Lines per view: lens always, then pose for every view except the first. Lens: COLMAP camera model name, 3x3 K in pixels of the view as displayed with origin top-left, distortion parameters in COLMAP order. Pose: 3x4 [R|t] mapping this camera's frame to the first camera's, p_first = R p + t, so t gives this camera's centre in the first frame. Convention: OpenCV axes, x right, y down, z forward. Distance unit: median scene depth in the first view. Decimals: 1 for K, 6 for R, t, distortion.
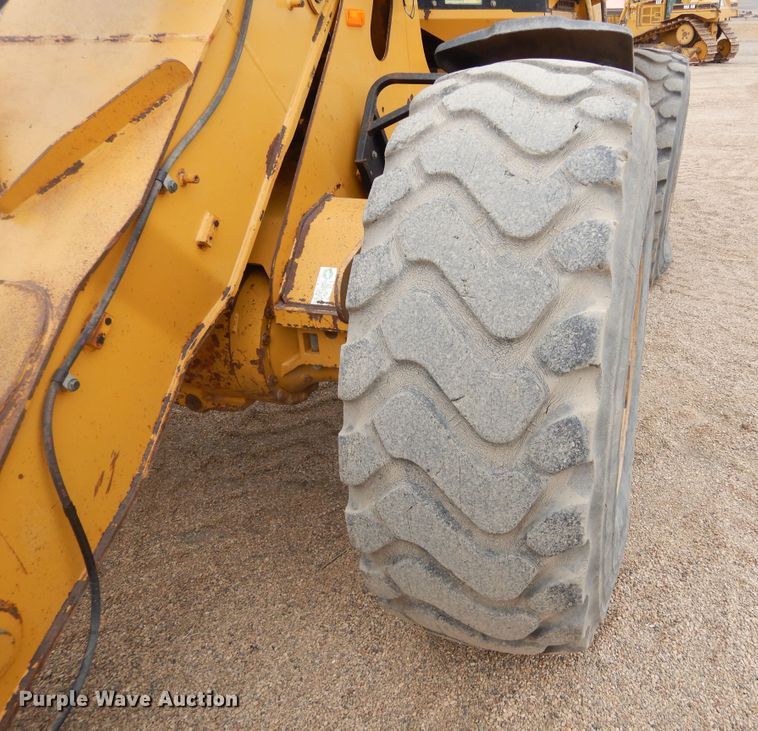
lens RADIAL K [[697.4, 0, 468.9], [0, 697.4, 367.3], [0, 0, 1]] dist [0.034977, -0.009953]
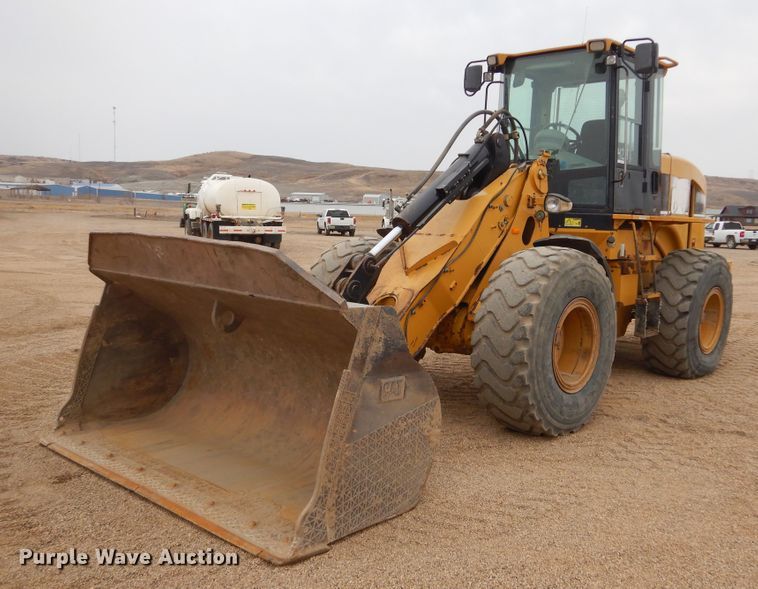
lens RADIAL K [[697.0, 0, 426.1], [0, 697.0, 294.7], [0, 0, 1]] dist [-0.003711, -0.001021]
pose [[0.907853, 0.095212, -0.408335, 1.104771], [-0.224764, 0.932638, -0.282253, 1.023212], [0.353955, 0.348023, 0.868099, -2.440233]]
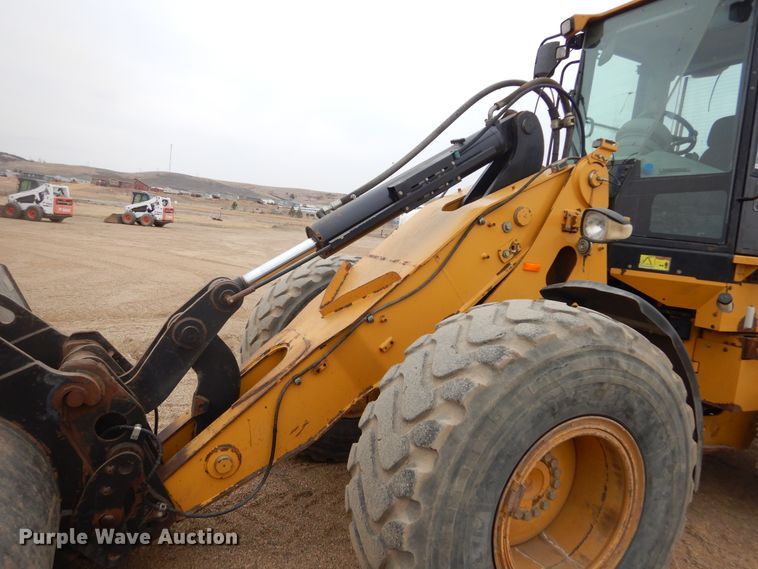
lens RADIAL K [[530.9, 0, 375.2], [0, 530.9, 285.0], [0, 0, 1]] dist [0.001269, 0.003164]
pose [[0.655110, 0.170679, -0.736002, 0.902861], [-0.431034, 0.884495, -0.178545, -0.061151], [0.620516, 0.434209, 0.653010, -0.184911]]
